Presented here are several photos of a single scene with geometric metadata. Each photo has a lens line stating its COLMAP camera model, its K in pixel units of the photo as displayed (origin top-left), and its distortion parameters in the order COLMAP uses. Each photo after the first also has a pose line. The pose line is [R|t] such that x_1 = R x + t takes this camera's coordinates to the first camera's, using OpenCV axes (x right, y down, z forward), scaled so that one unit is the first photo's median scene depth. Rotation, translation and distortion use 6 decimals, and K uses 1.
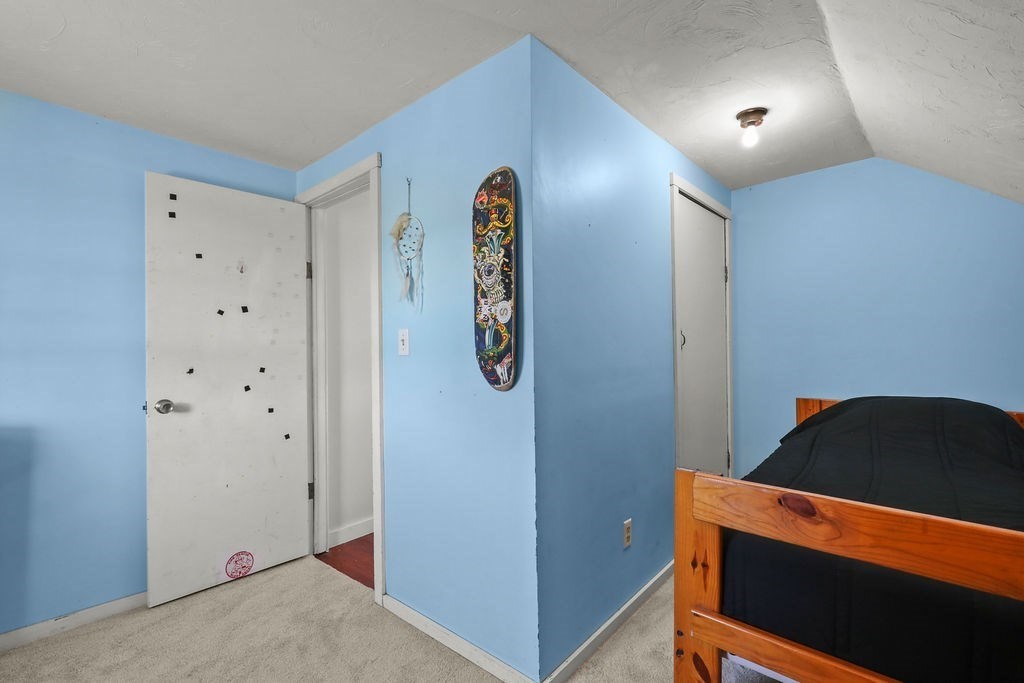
lens RADIAL K [[468.6, 0, 533.4], [0, 468.6, 348.2], [0, 0, 1]] dist [-0.000351, 0.000029]
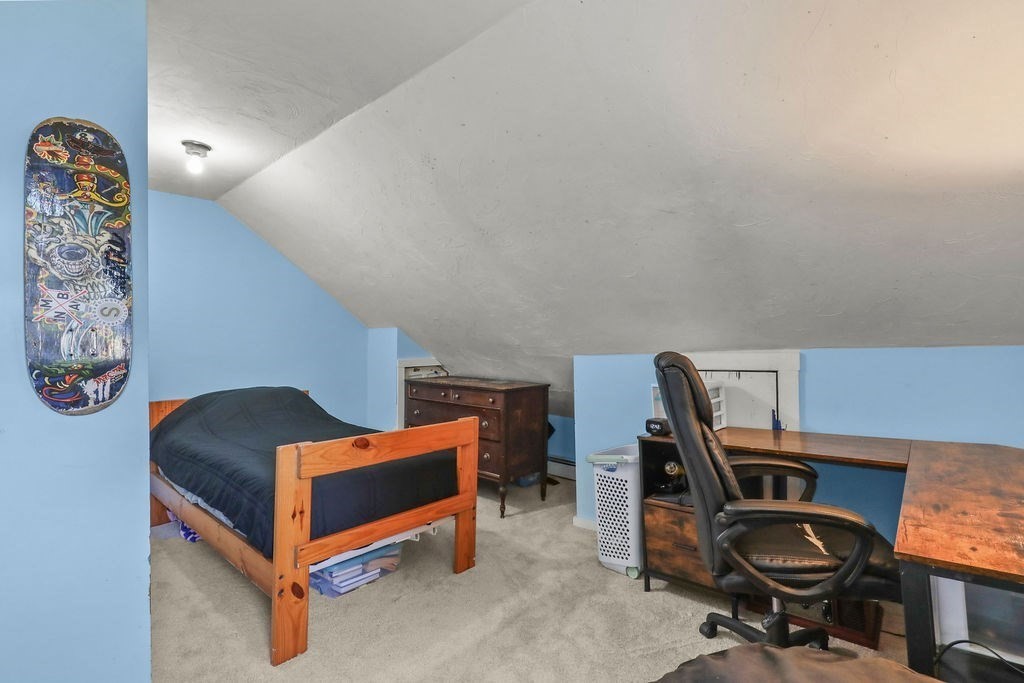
lens RADIAL K [[464.9, 0, 515.0], [0, 464.9, 355.1], [0, 0, 1]] dist [0.000200, -0.000122]
pose [[0.008620, -0.017857, 0.999803, -0.828342], [0.015647, 0.999721, 0.017720, -0.007846], [-0.999840, 0.015491, 0.008897, 0.303512]]
